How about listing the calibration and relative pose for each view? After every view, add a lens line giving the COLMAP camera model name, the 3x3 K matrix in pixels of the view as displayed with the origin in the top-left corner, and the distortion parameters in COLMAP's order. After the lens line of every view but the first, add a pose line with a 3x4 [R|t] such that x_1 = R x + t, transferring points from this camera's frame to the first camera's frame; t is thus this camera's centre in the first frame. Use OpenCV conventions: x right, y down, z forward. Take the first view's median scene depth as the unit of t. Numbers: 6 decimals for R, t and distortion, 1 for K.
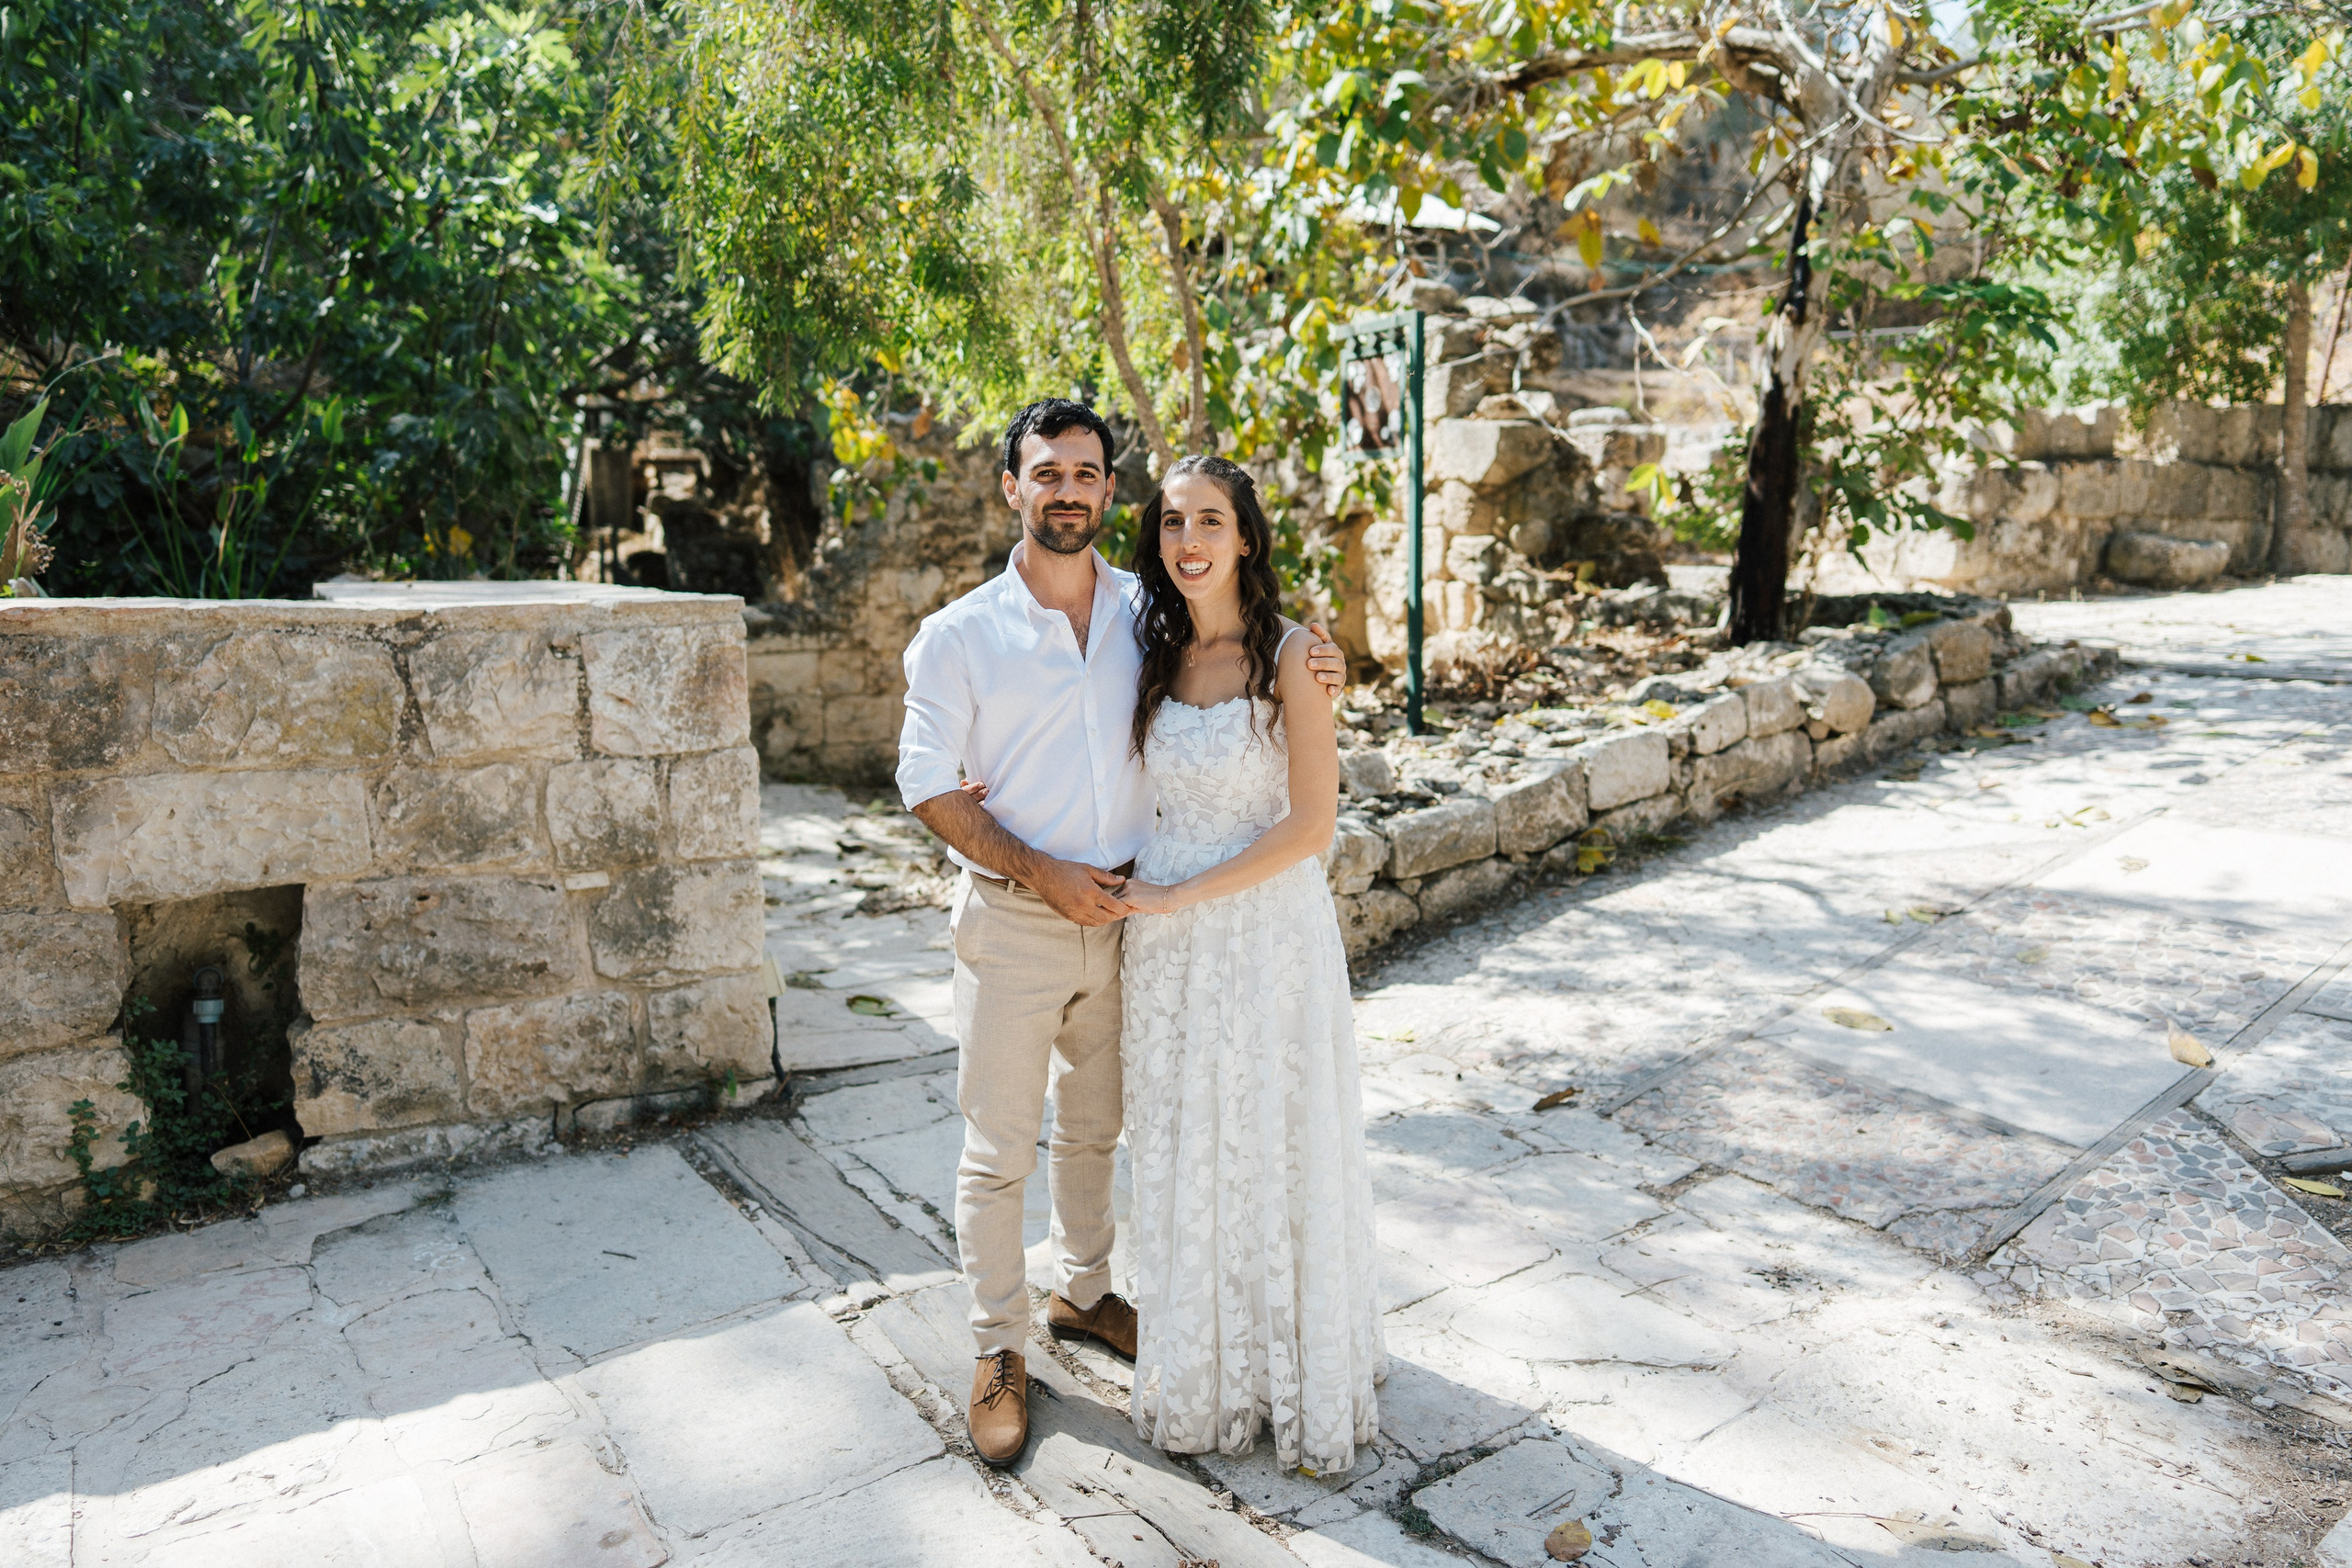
lens RADIAL K [[1588.4, 0, 1149.7], [0, 1588.4, 747.4], [0, 0, 1]] dist [-0.002747, 0.001148]
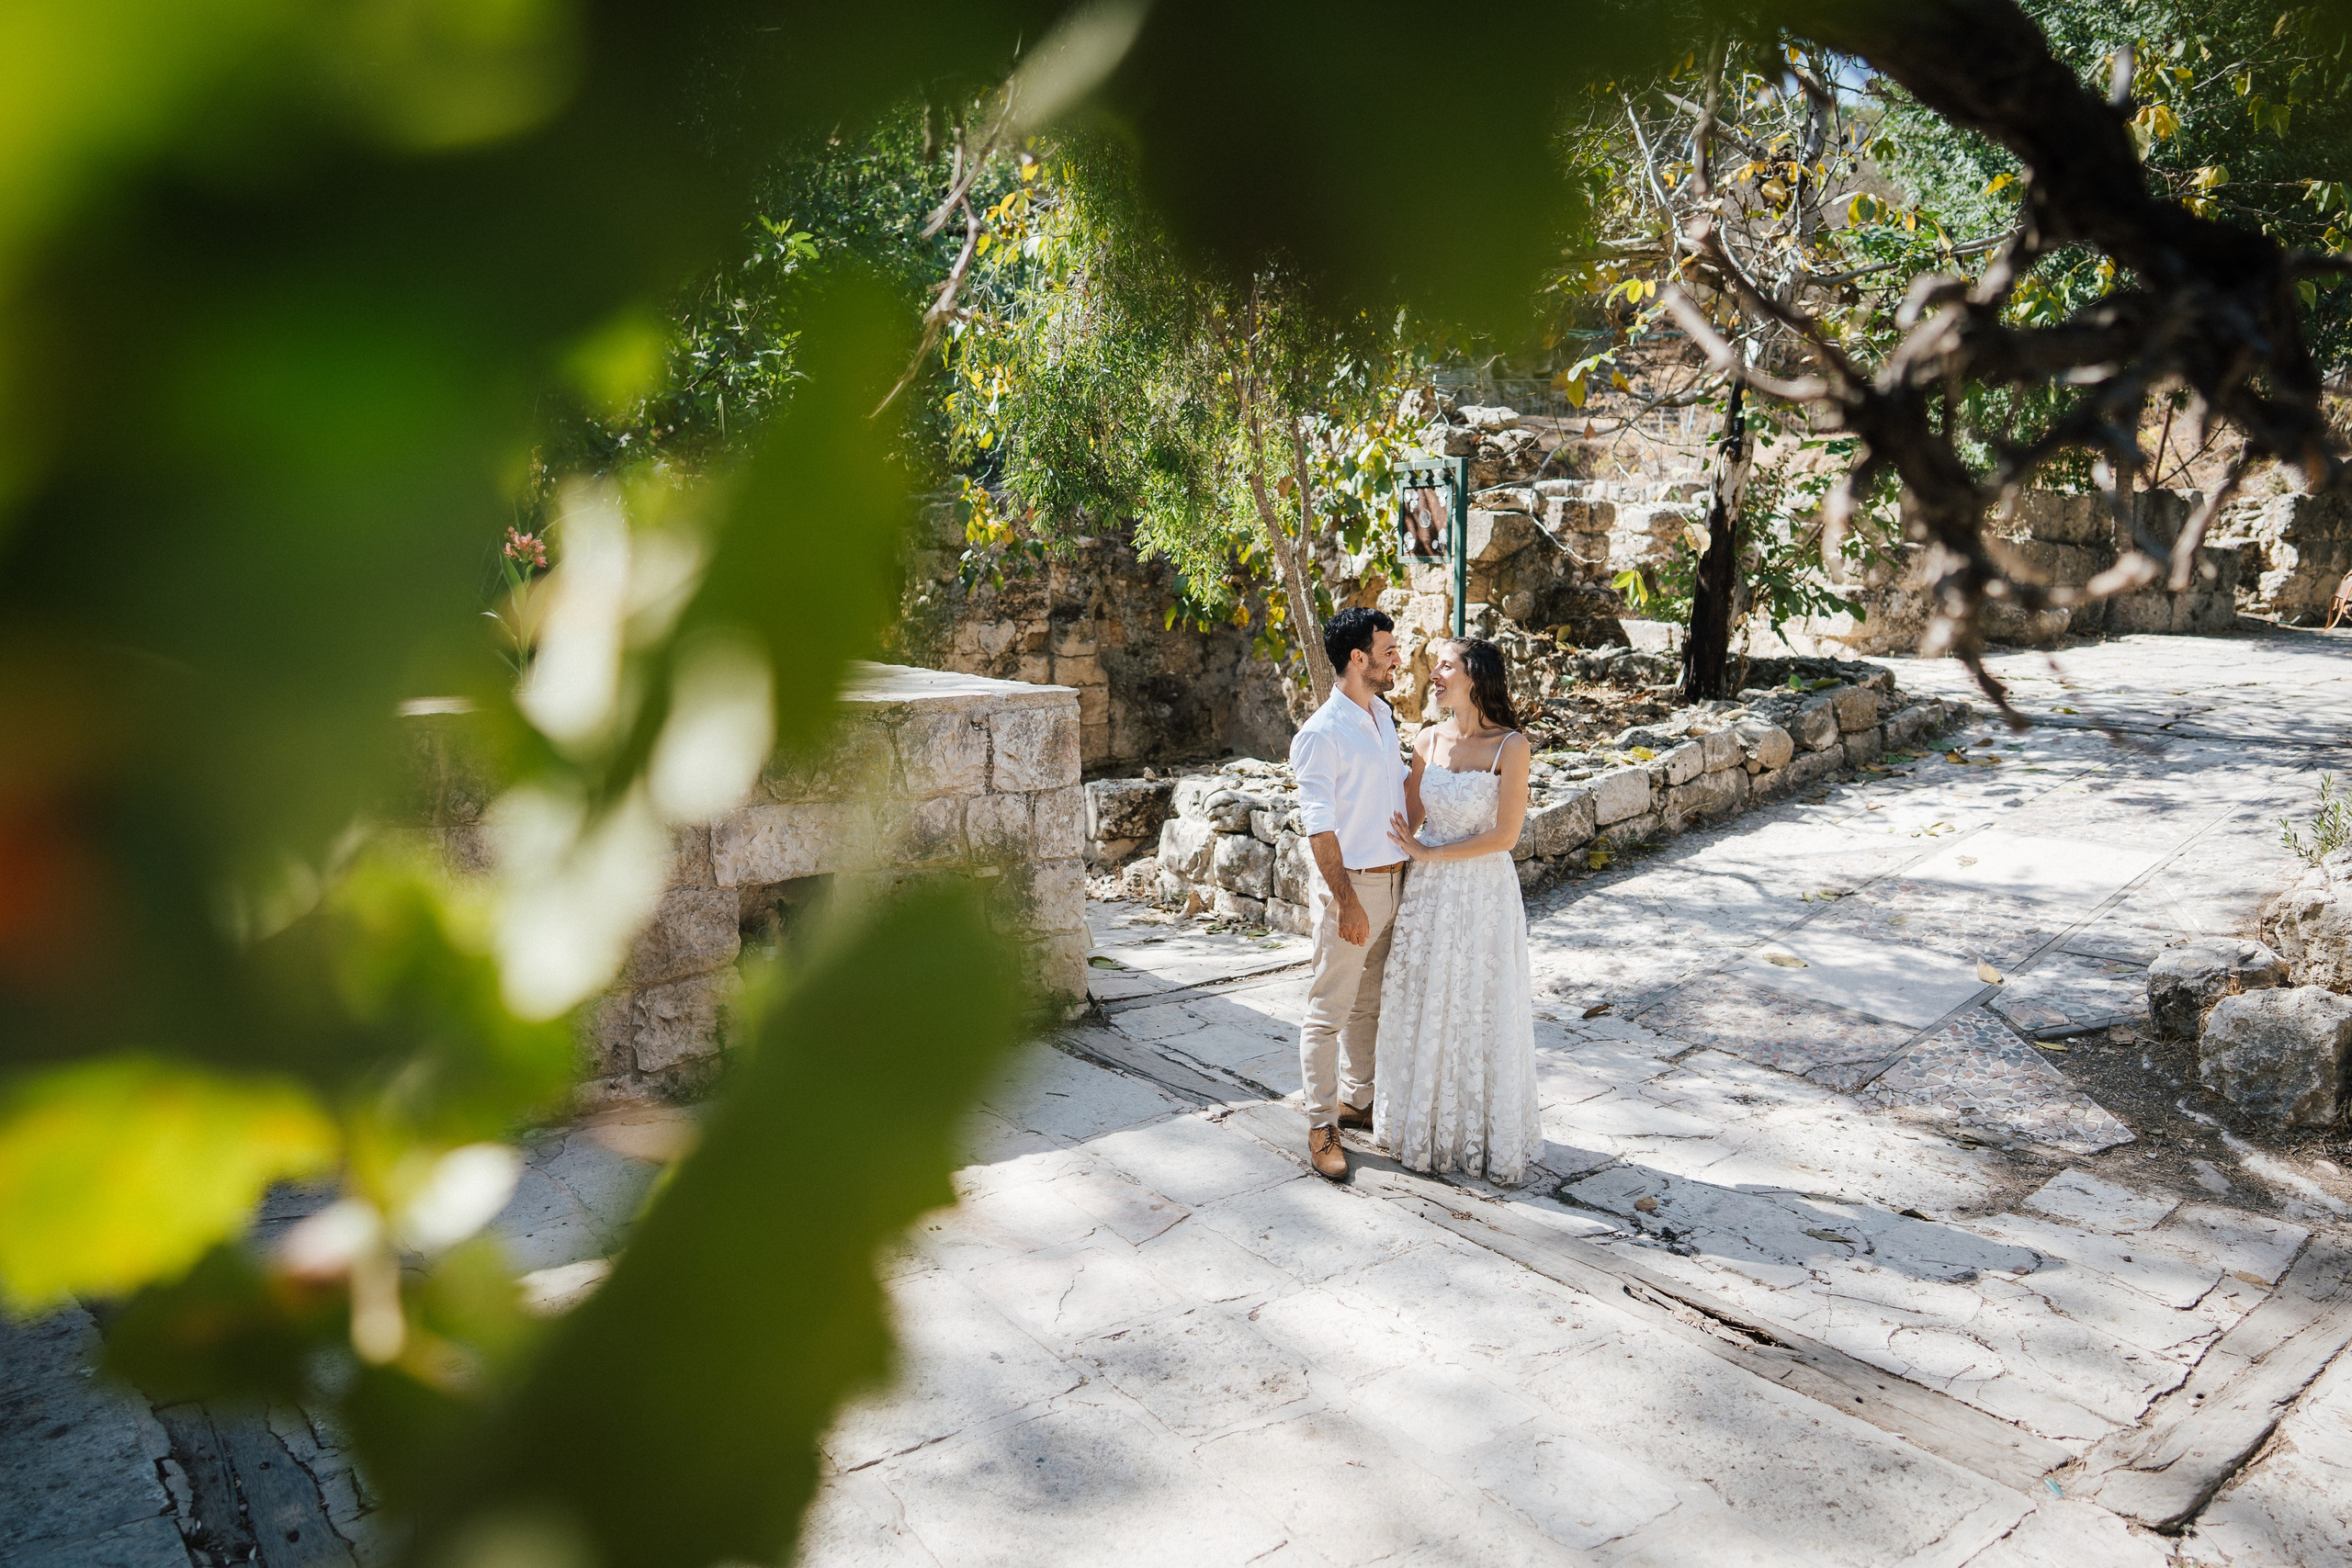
lens RADIAL K [[1588.4, 0, 1149.7], [0, 1588.4, 747.4], [0, 0, 1]] dist [-0.002747, 0.001148]
pose [[0.998895, 0.000726, 0.046983, -0.180396], [-0.000279, 0.999955, -0.009527, -0.015767], [-0.046988, 0.009503, 0.998850, -0.380350]]
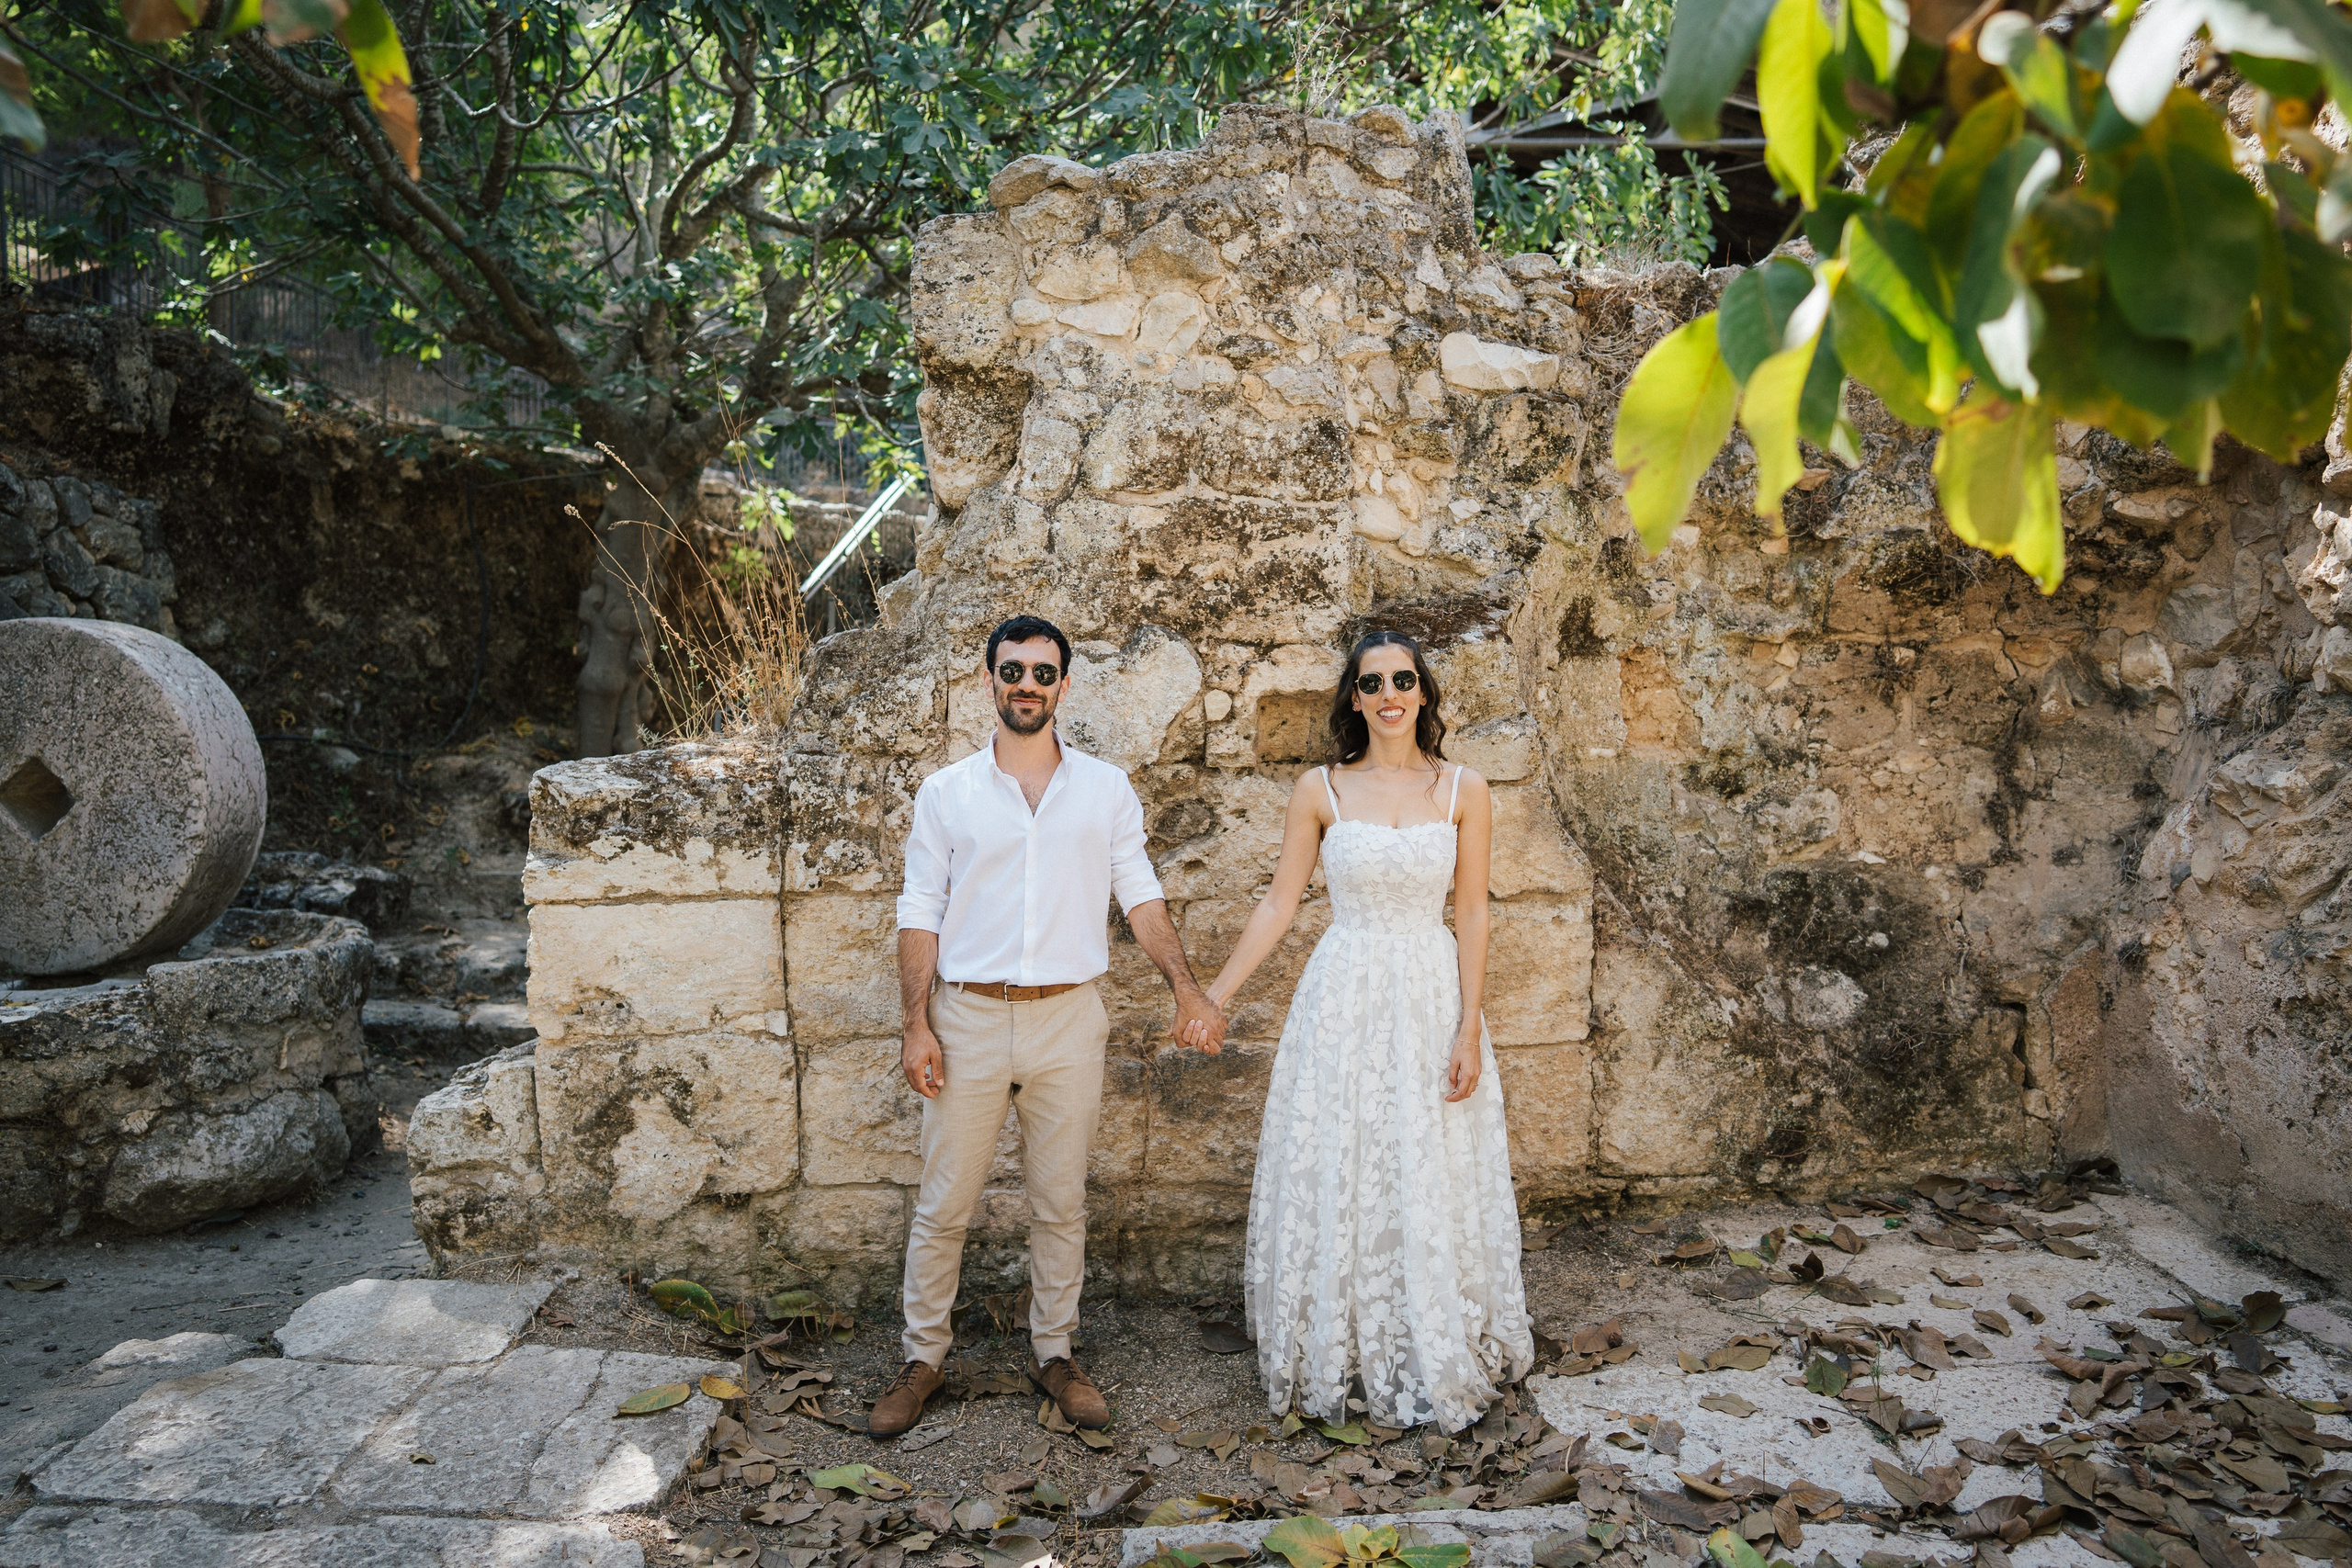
lens RADIAL K [[1588.4, 0, 1149.7], [0, 1588.4, 747.4], [0, 0, 1]] dist [-0.002747, 0.001148]
pose [[0.918516, 0.029235, -0.394302, -0.033615], [-0.062222, 0.995524, -0.071133, -0.146360], [0.390457, 0.089871, 0.916224, 1.494213]]
